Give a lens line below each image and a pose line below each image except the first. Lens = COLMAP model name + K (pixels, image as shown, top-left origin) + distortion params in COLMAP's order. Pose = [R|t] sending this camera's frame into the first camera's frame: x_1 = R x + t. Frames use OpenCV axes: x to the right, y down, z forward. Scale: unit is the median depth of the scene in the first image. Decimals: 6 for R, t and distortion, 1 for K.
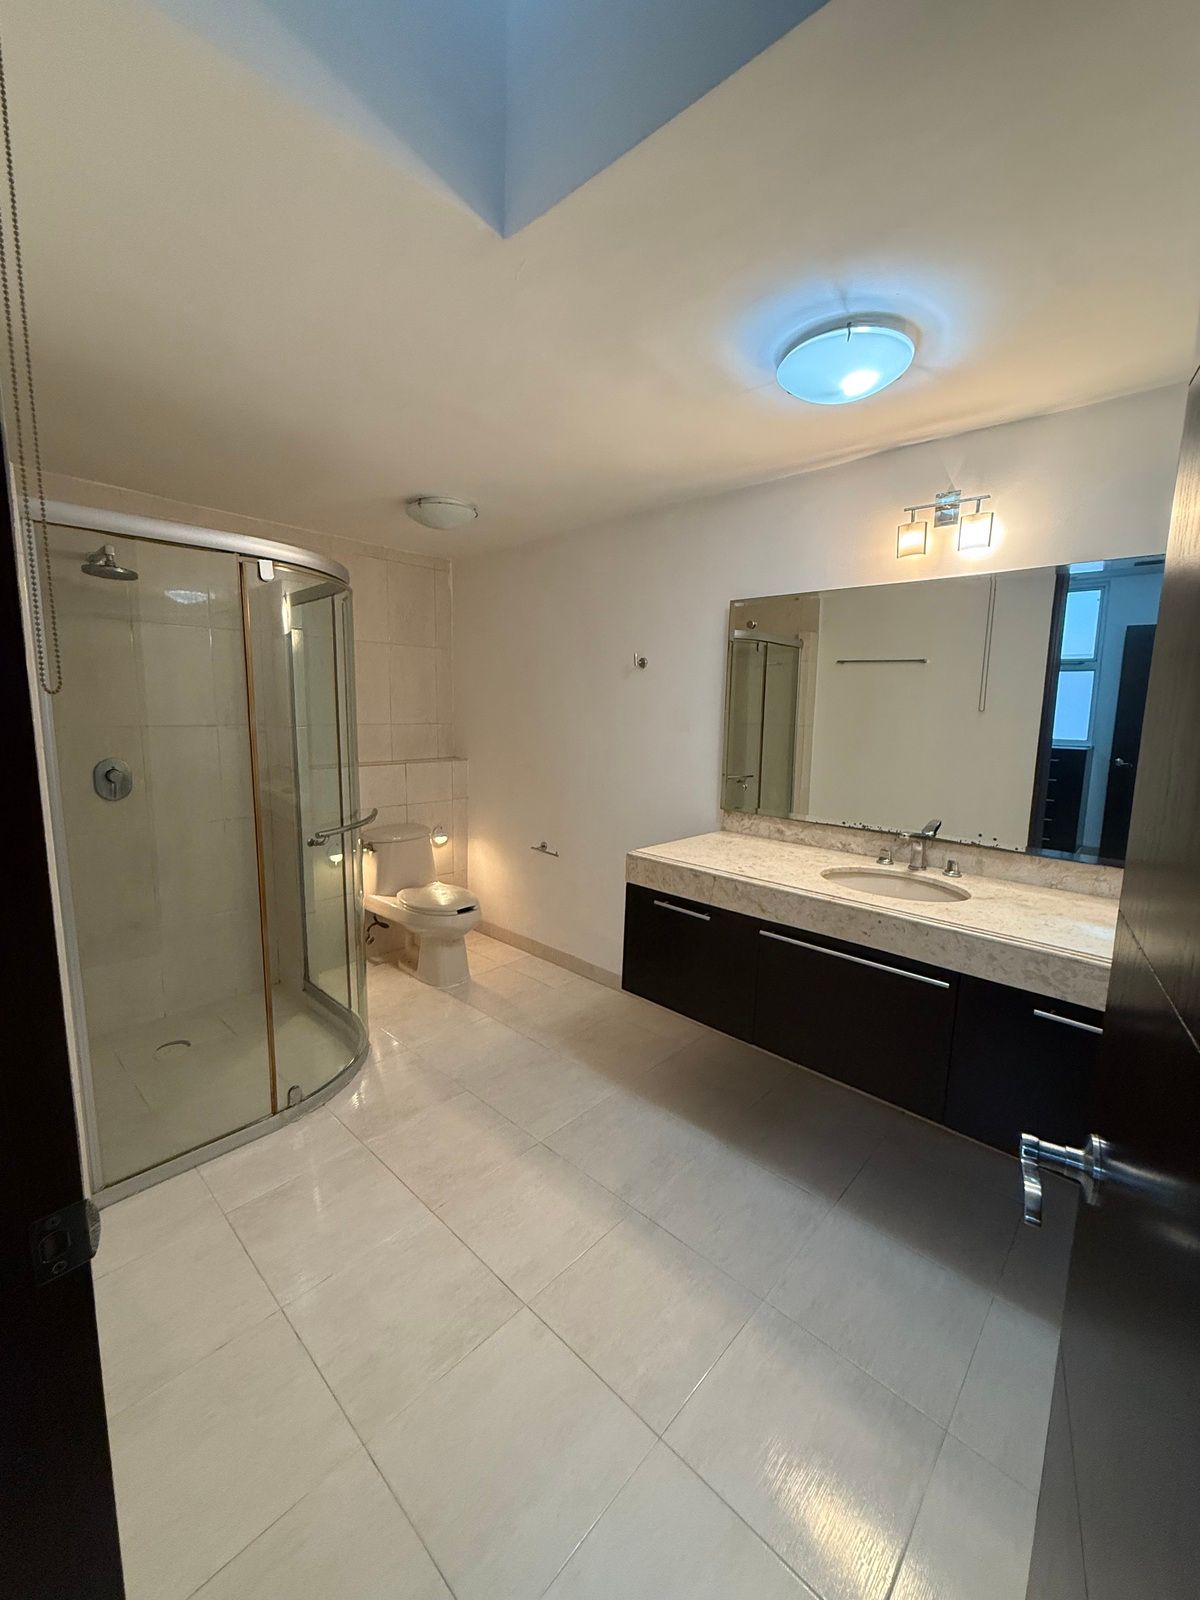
lens RADIAL K [[639.8, 0, 609.7], [0, 639.8, 792.0], [0, 0, 1]] dist [0.000158, -0.001356]
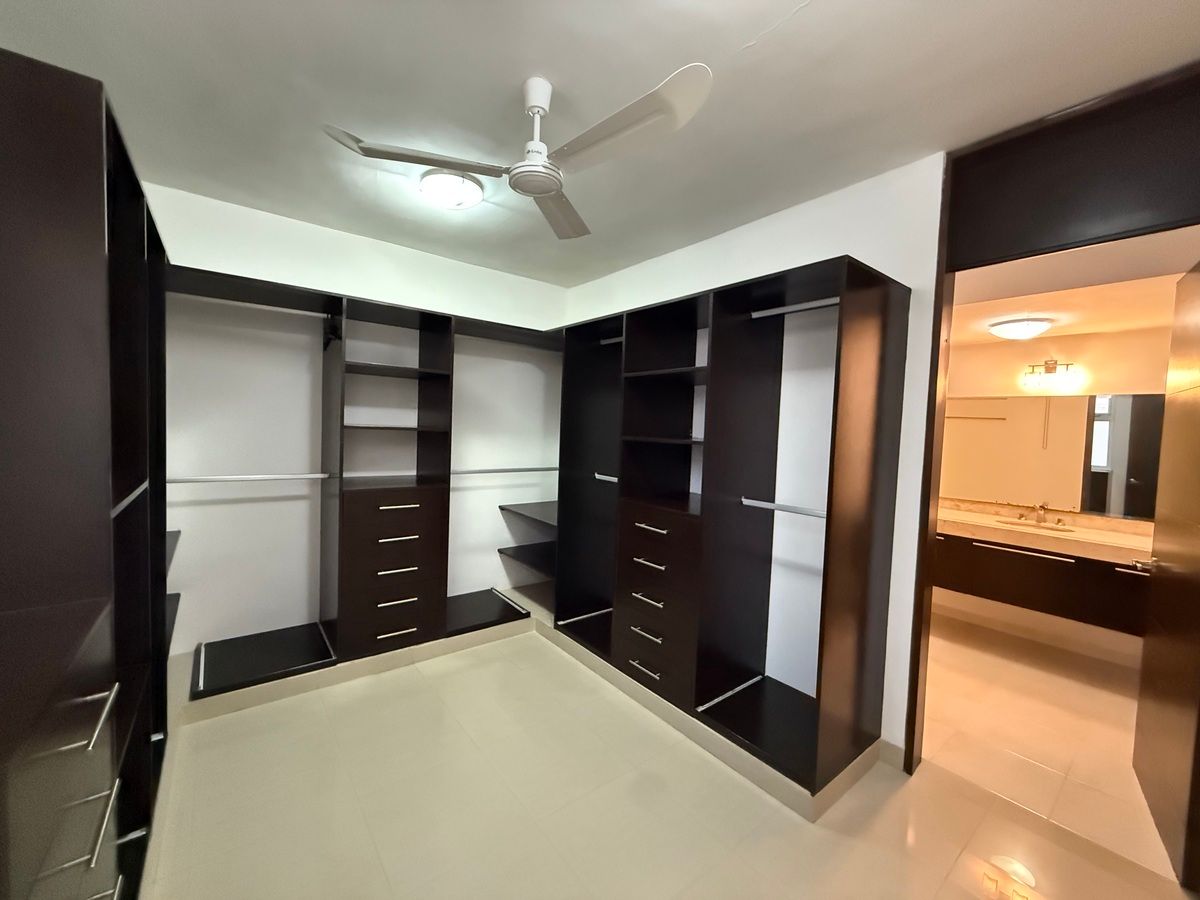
lens RADIAL K [[479.8, 0, 595.3], [0, 479.8, 453.9], [0, 0, 1]] dist [0.000158, -0.001356]
pose [[0.987269, 0.019306, -0.157884, -0.740051], [-0.033458, 0.995605, -0.087475, 0.078694], [0.155501, 0.091644, 0.983575, -0.836385]]
